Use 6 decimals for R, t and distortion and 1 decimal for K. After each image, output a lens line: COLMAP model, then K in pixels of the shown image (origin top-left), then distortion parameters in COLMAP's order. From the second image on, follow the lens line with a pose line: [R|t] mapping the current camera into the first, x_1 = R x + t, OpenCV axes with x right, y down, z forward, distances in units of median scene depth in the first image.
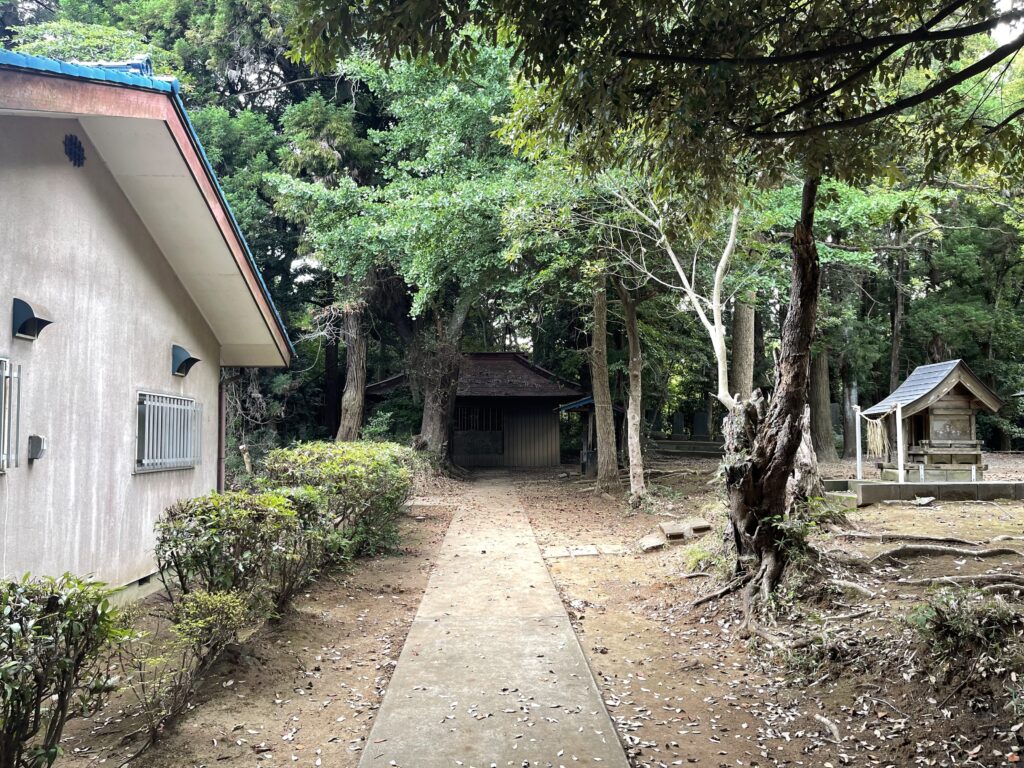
lens RADIAL K [[773.9, 0, 512.0], [0, 773.9, 384.0], [0, 0, 1]] dist [0.073880, -0.094694]
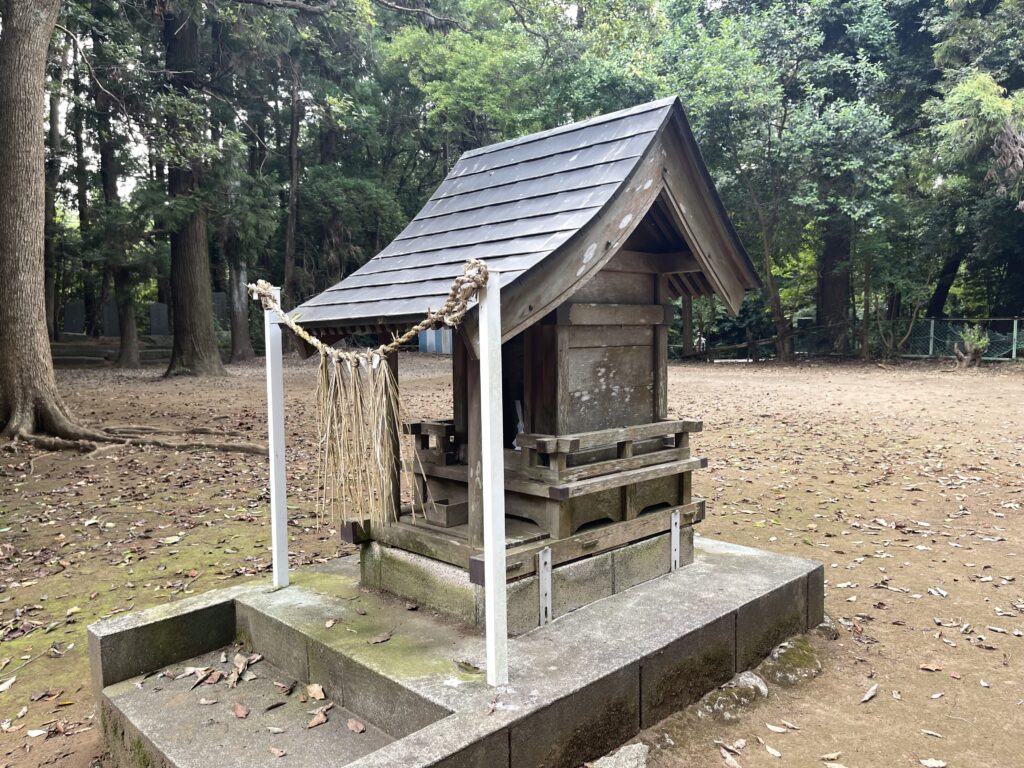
lens RADIAL K [[756.6, 0, 490.3], [0, 756.6, 401.4], [0, 0, 1]] dist [0.080786, -0.095445]
pose [[0.748922, -0.072332, 0.658699, 0.136319], [-0.036827, 0.987945, 0.150358, 0.010397], [-0.661634, -0.136864, 0.737230, 0.316295]]
